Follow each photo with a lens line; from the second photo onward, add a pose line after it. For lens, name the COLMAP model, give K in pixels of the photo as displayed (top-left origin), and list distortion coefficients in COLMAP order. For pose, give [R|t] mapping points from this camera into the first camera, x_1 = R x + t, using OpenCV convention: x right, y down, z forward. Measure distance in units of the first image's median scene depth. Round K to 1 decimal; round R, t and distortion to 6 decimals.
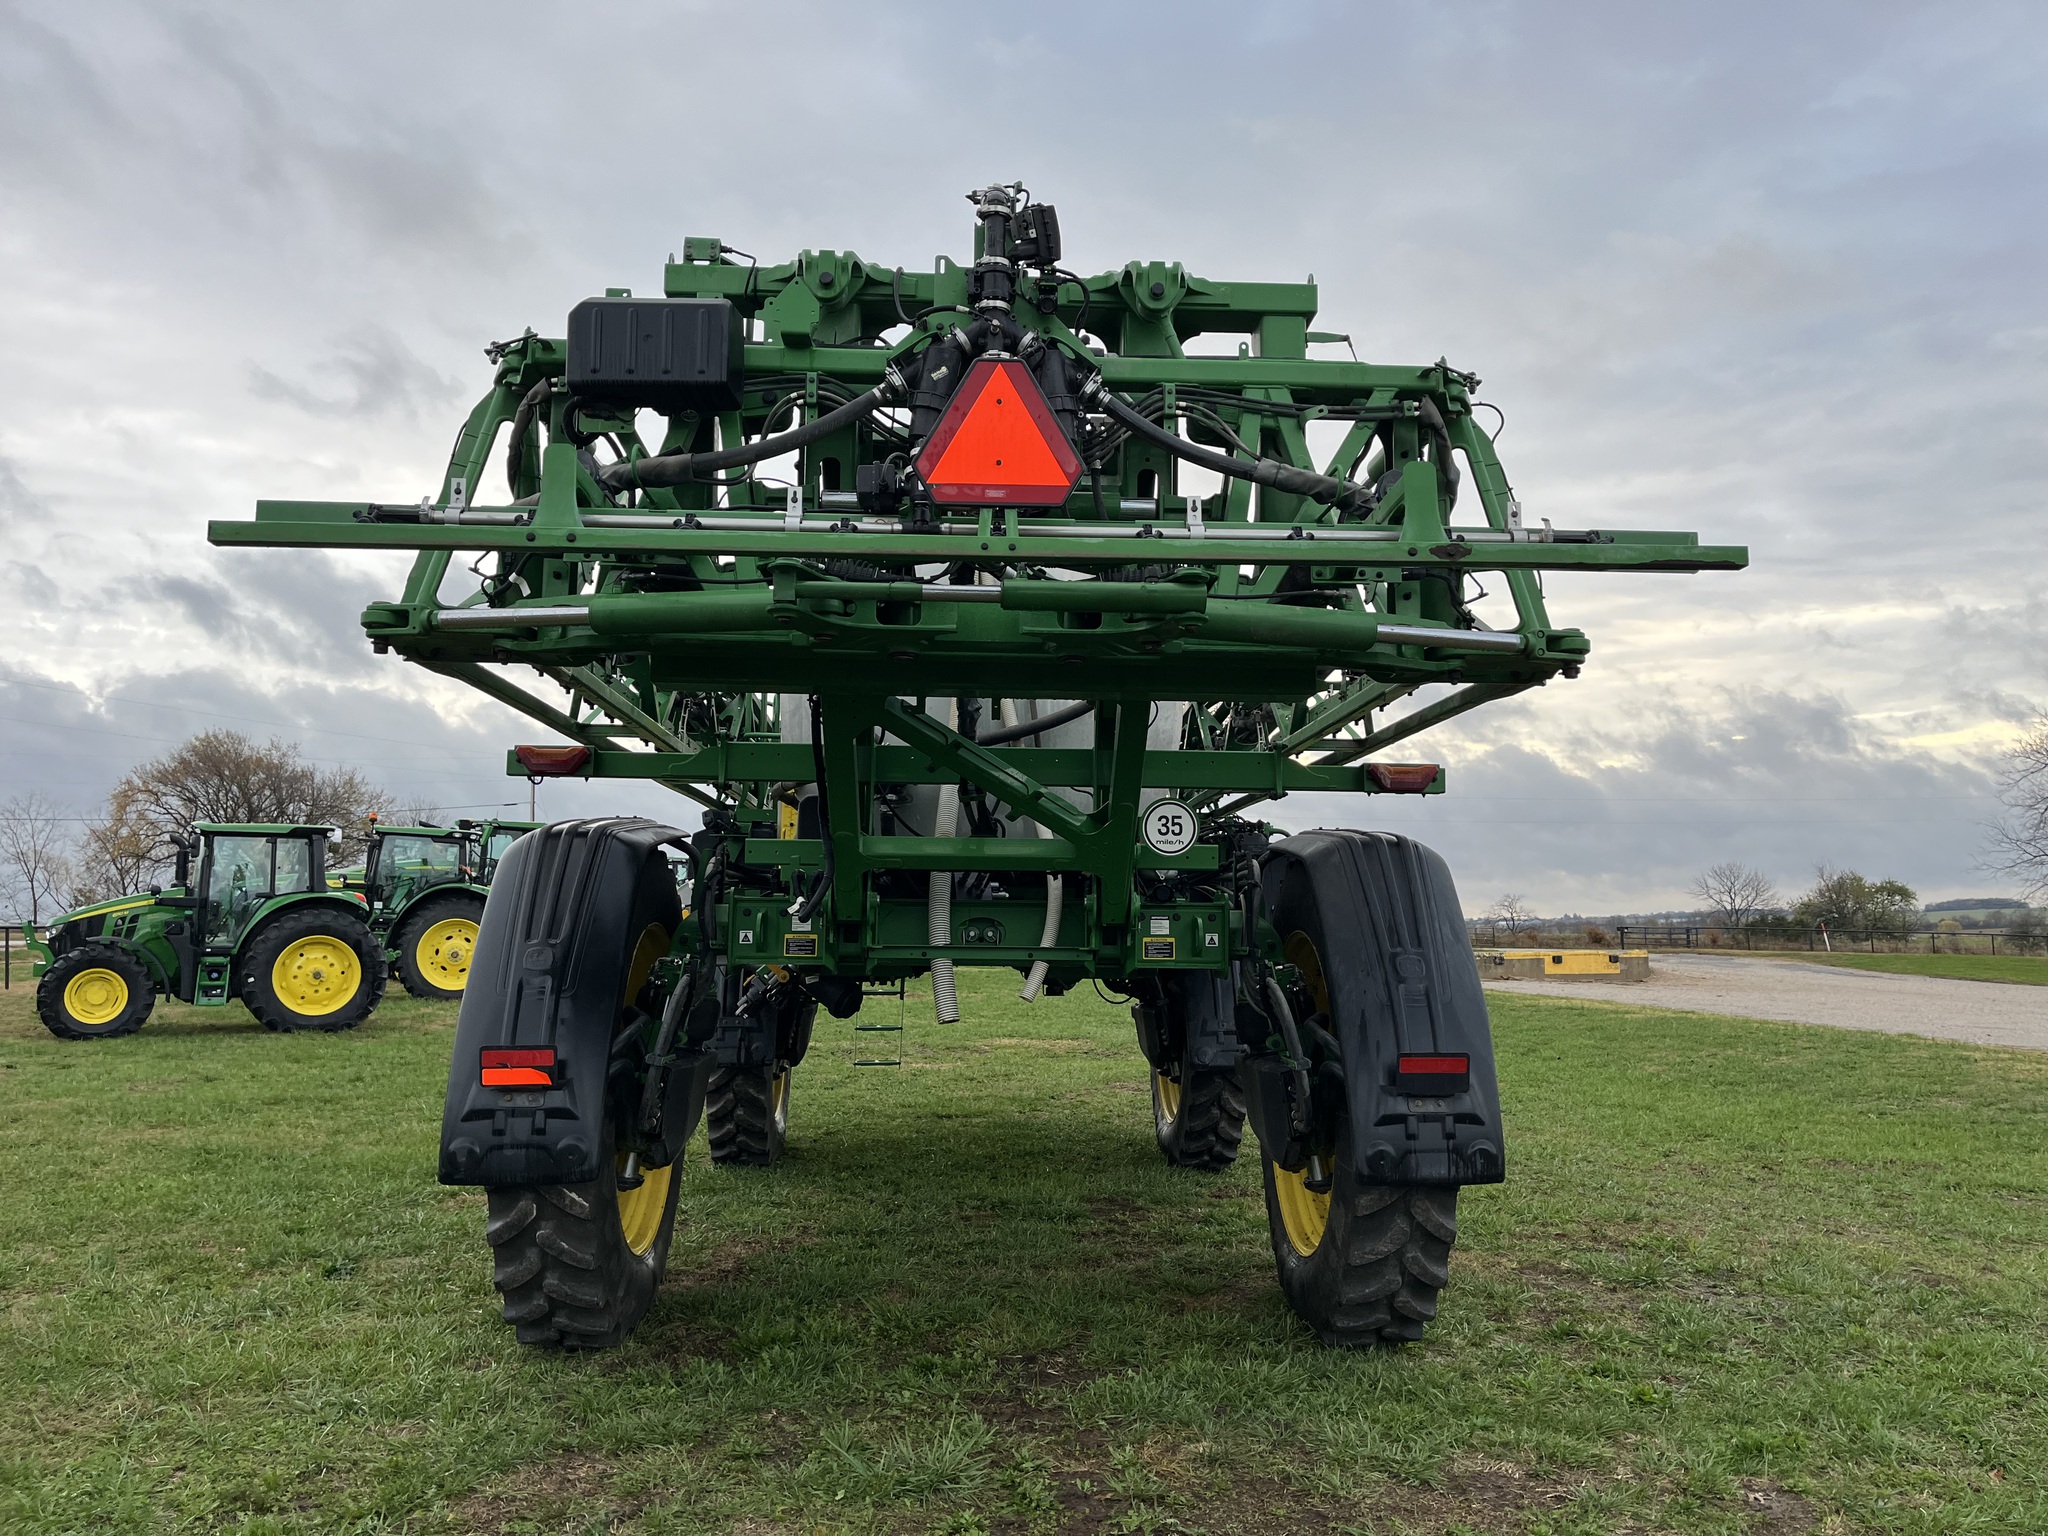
lens RADIAL K [[1522.2, 0, 1036.2], [0, 1522.2, 760.2], [0, 0, 1]] dist [0.078379, -0.123365]
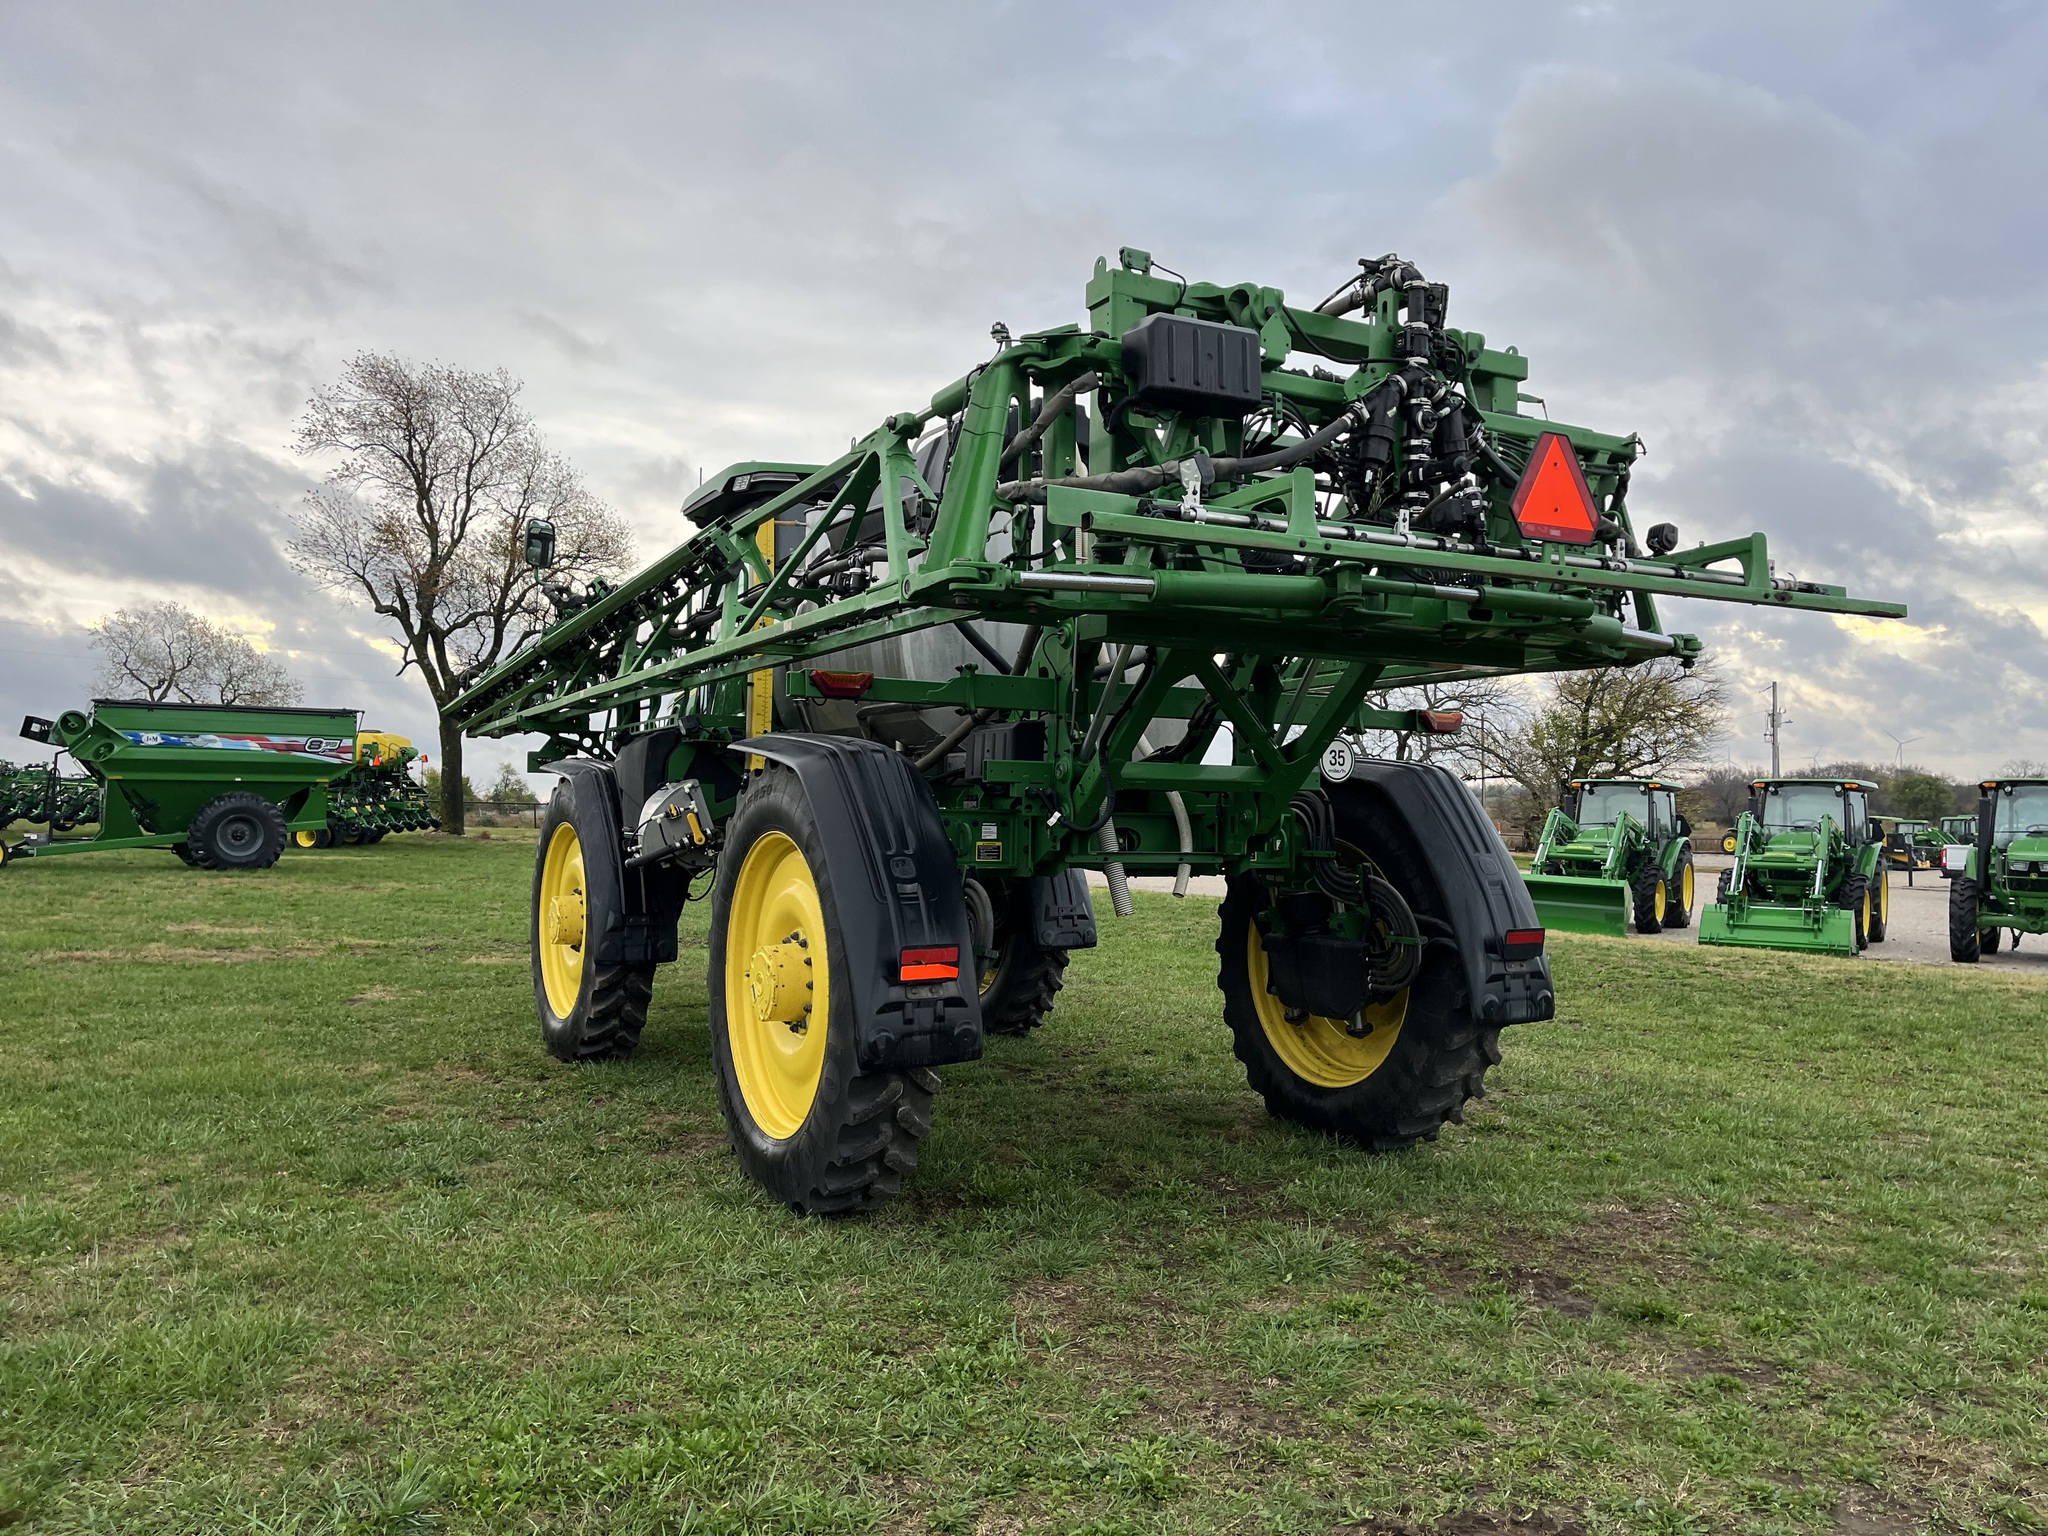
lens RADIAL K [[1522.2, 0, 1036.2], [0, 1522.2, 760.2], [0, 0, 1]] dist [0.078379, -0.123365]
pose [[0.897808, 0.018545, 0.439997, -0.741877], [-0.052434, 0.996507, 0.064990, -0.026427], [-0.437255, -0.081419, 0.895644, -0.029267]]
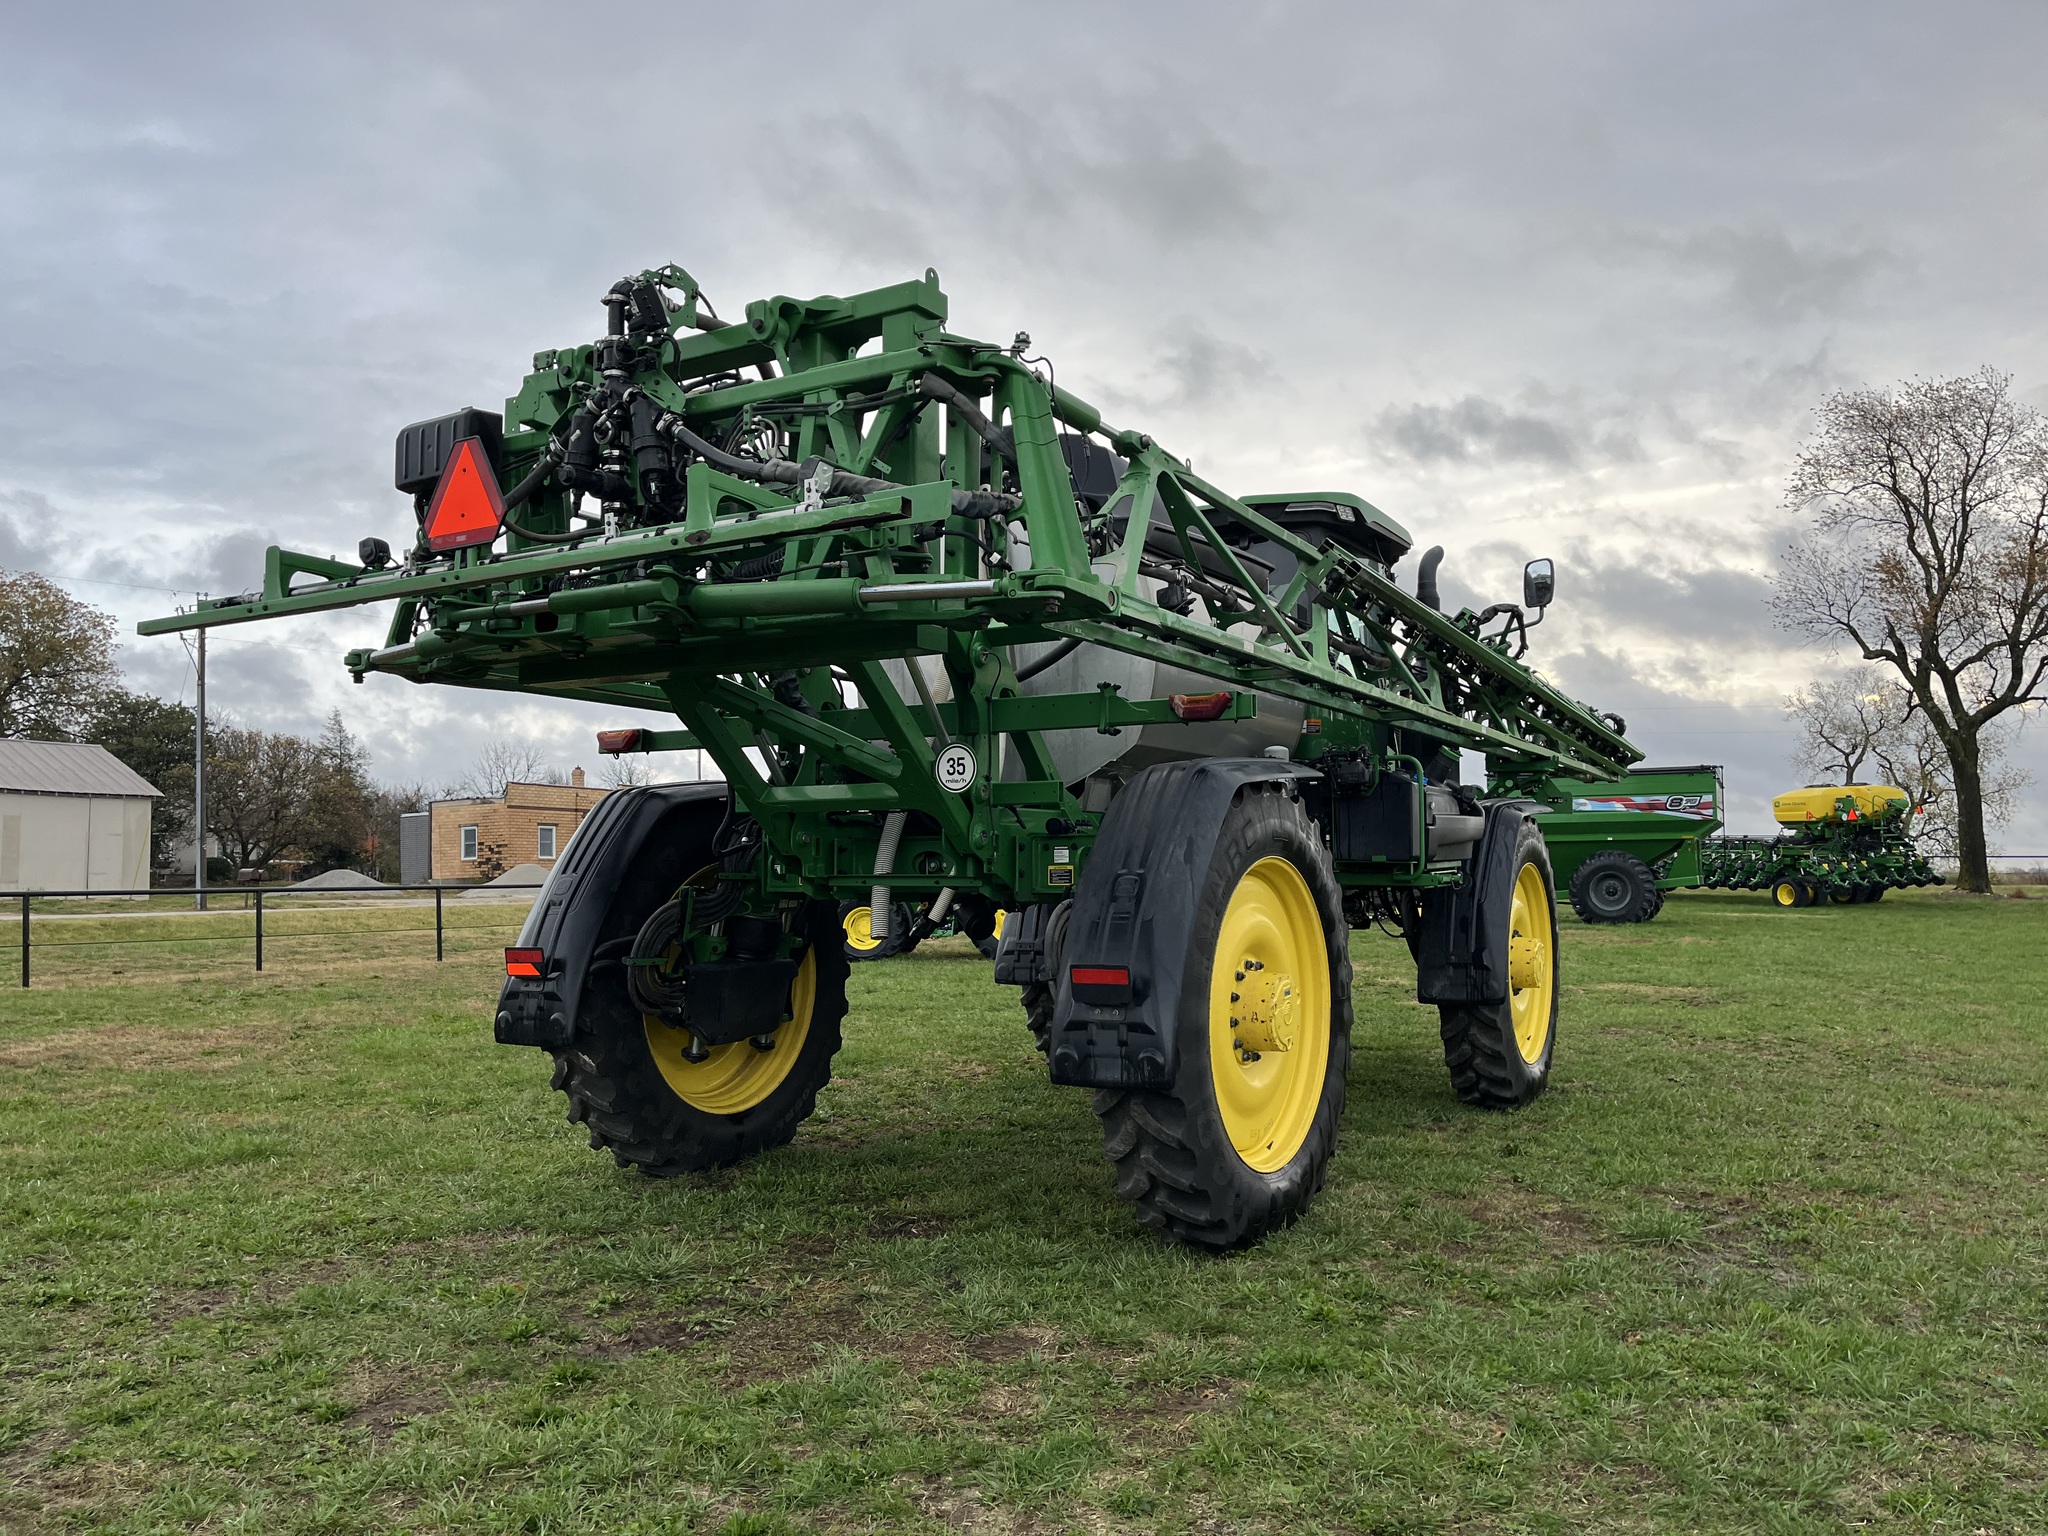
lens RADIAL K [[1522.2, 0, 1036.2], [0, 1522.2, 760.2], [0, 0, 1]] dist [0.078379, -0.123365]
pose [[0.830619, -0.055507, -0.554067, 0.818137], [0.074043, 0.997193, 0.011102, 0.032442], [0.551896, -0.050246, 0.832398, 0.094067]]
